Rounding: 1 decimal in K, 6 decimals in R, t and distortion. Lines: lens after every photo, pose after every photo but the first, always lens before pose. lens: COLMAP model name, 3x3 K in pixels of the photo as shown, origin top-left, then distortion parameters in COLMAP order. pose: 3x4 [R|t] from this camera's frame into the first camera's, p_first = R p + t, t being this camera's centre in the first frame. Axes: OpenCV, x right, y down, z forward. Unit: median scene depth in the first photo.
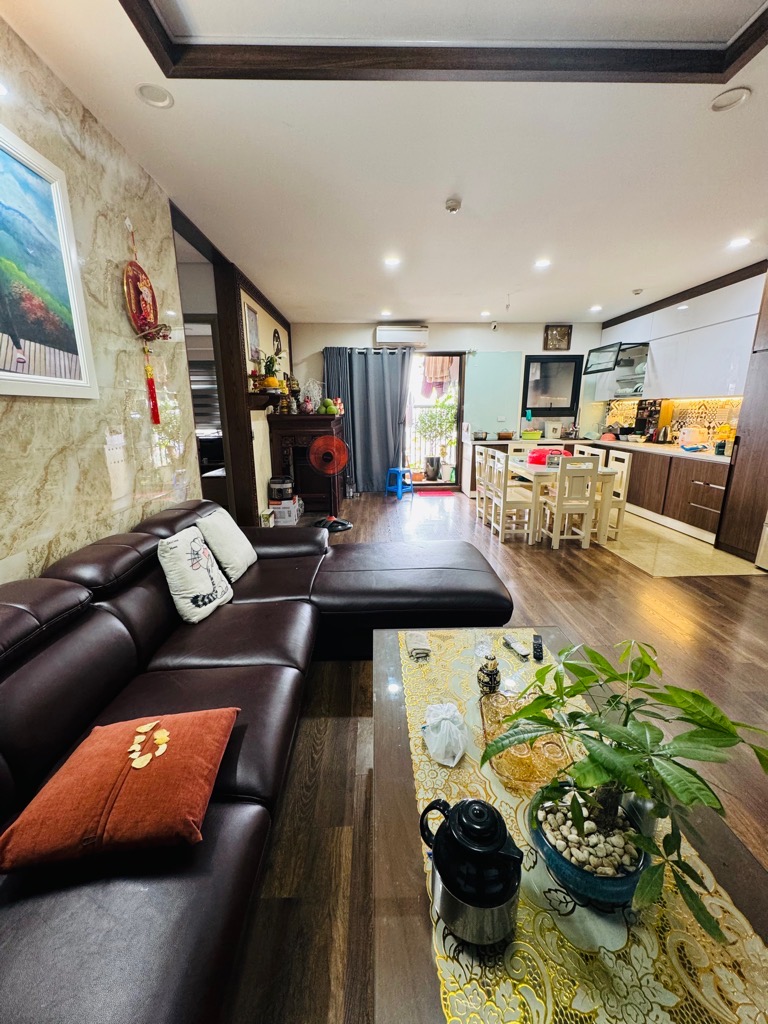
lens RADIAL K [[407.7, 0, 385.1], [0, 407.7, 509.8], [0, 0, 1]] dist [0.001564, -0.000193]
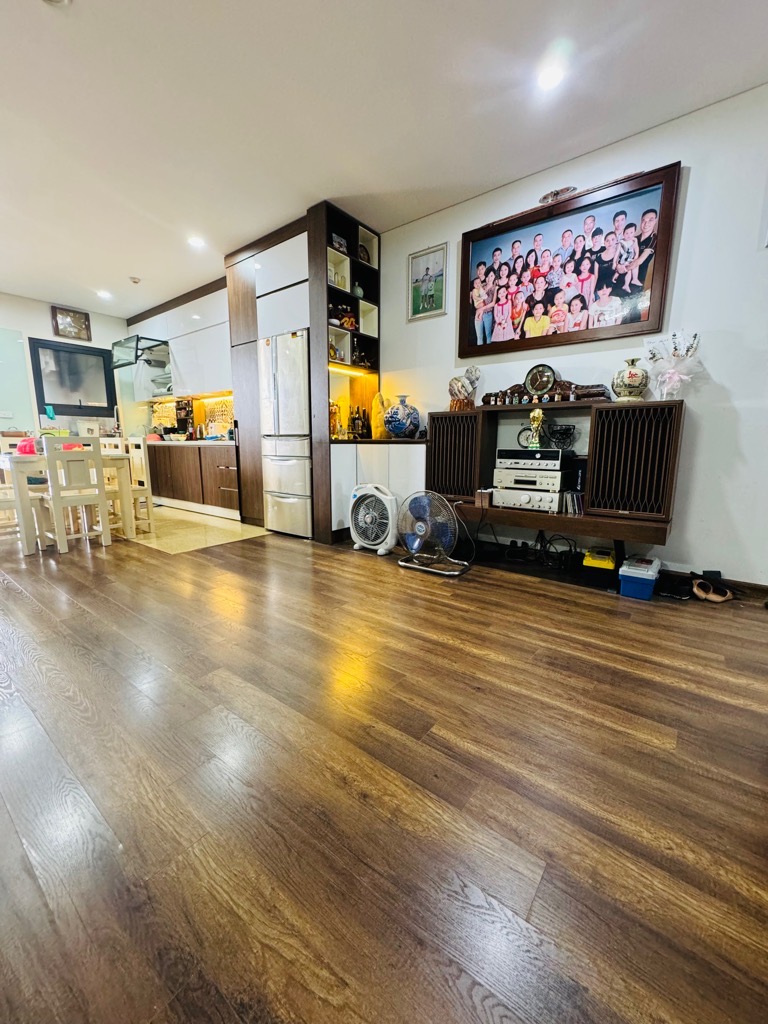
lens RADIAL K [[407.7, 0, 381.7], [0, 407.7, 510.2], [0, 0, 1]] dist [0.001564, -0.000193]
pose [[0.635518, -0.119639, 0.762760, 0.145571], [0.175670, 0.984416, 0.008040, 0.079807], [-0.751835, 0.128884, 0.646632, 0.000009]]
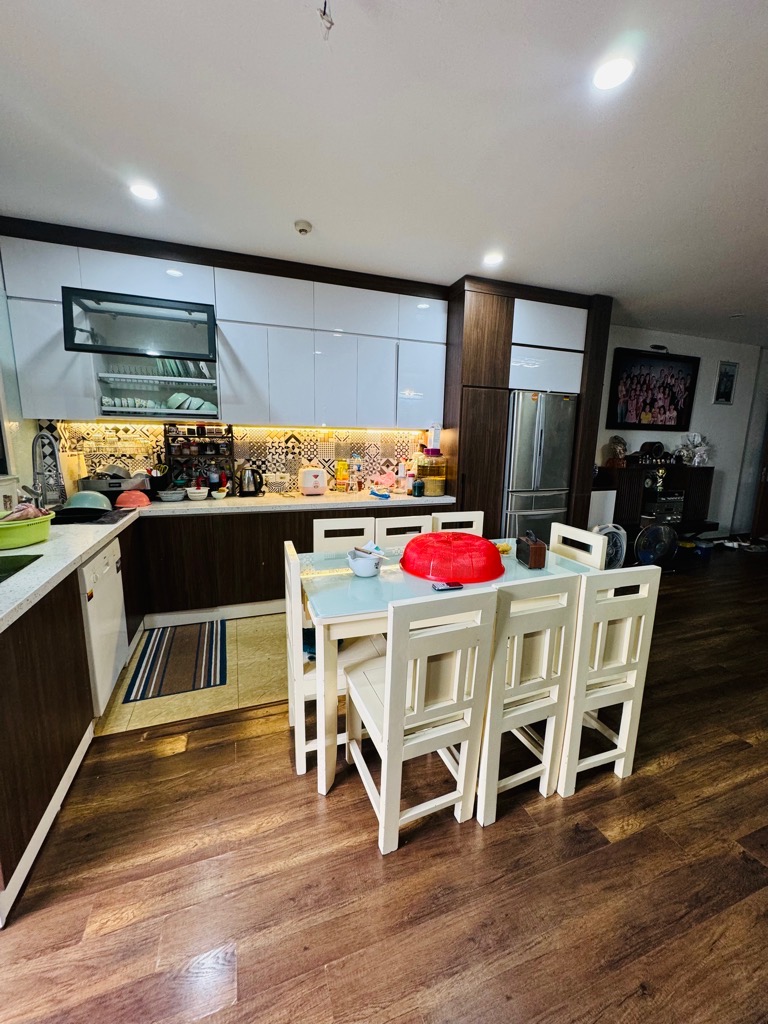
lens RADIAL K [[407.7, 0, 383.1], [0, 407.7, 511.4], [0, 0, 1]] dist [0.001564, -0.000193]
pose [[-0.312035, -0.161899, 0.936175, 0.018116], [0.211766, 0.948732, 0.234654, -0.225506], [-0.926169, 0.271470, -0.261753, 0.909507]]
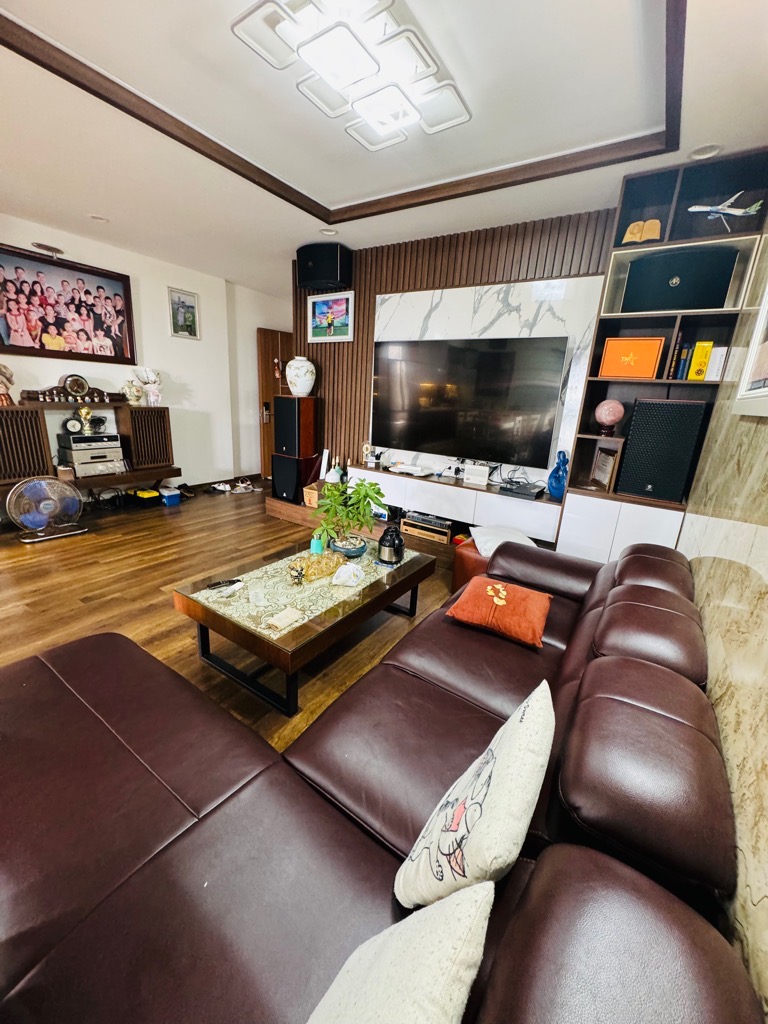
lens RADIAL K [[407.7, 0, 382.0], [0, 407.7, 511.1], [0, 0, 1]] dist [0.001564, -0.000193]
pose [[-0.812809, -0.200997, 0.546756, -0.186541], [0.085906, 0.886967, 0.453772, -0.110363], [-0.576162, 0.415800, -0.703668, 0.417651]]
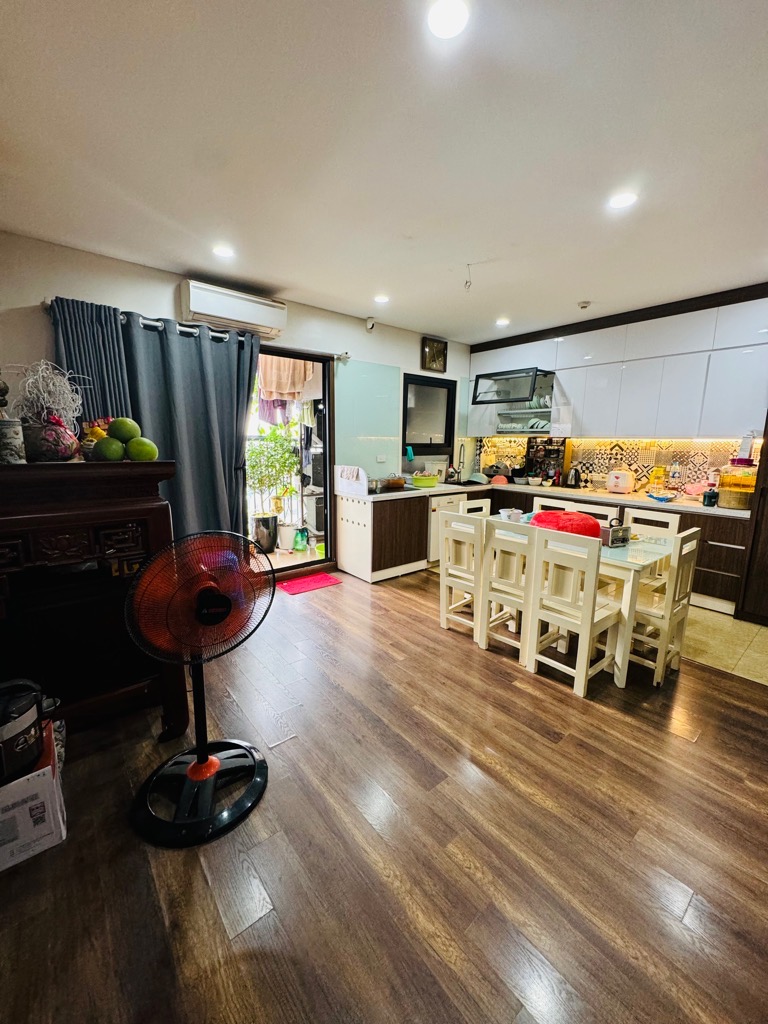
lens RADIAL K [[407.7, 0, 382.8], [0, 407.7, 507.4], [0, 0, 1]] dist [0.001564, -0.000193]
pose [[0.790020, -0.083174, 0.607413, -0.165753], [0.127214, 0.991431, -0.029700, -0.134650], [-0.599737, 0.100735, 0.793831, 0.511094]]
